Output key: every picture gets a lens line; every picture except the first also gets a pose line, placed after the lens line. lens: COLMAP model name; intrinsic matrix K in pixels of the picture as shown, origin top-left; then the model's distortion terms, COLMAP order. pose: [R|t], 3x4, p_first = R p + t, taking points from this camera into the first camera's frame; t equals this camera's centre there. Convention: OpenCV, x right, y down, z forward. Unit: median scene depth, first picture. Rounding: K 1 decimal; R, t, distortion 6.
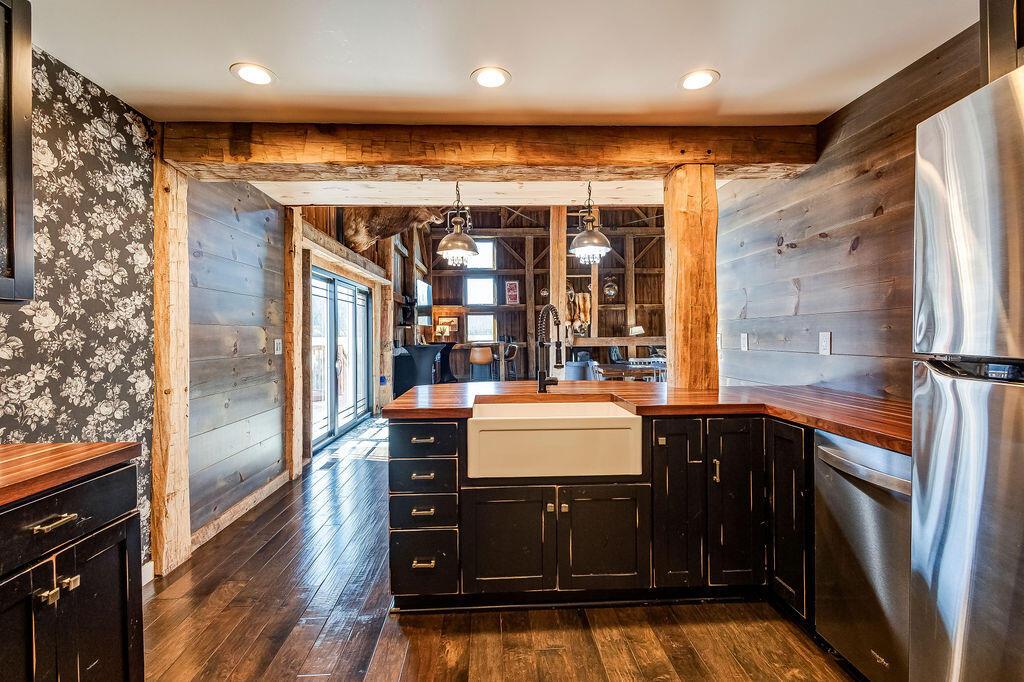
lens RADIAL K [[471.3, 0, 512.0], [0, 471.3, 341.0], [0, 0, 1]] dist [0.002830, 0.000171]
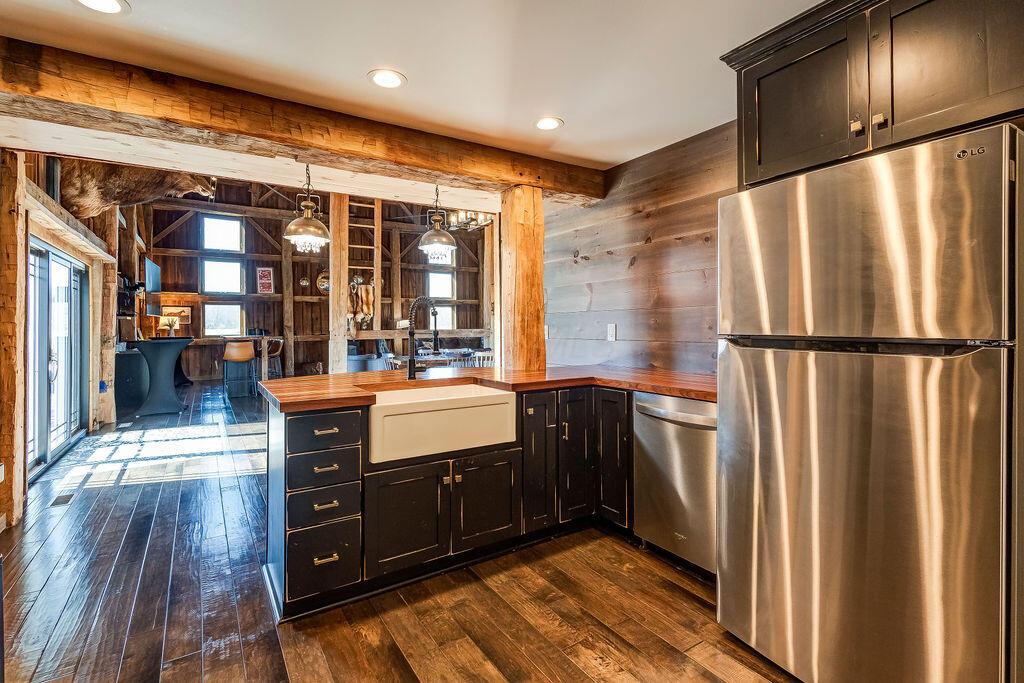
lens RADIAL K [[477.8, 0, 512.1], [0, 477.8, 327.7], [0, 0, 1]] dist [-0.003080, -0.001438]
pose [[0.861827, 0.001868, 0.507199, -0.278251], [0.006198, 0.999880, -0.014215, 0.009645], [-0.507165, 0.015394, 0.861712, -0.038131]]
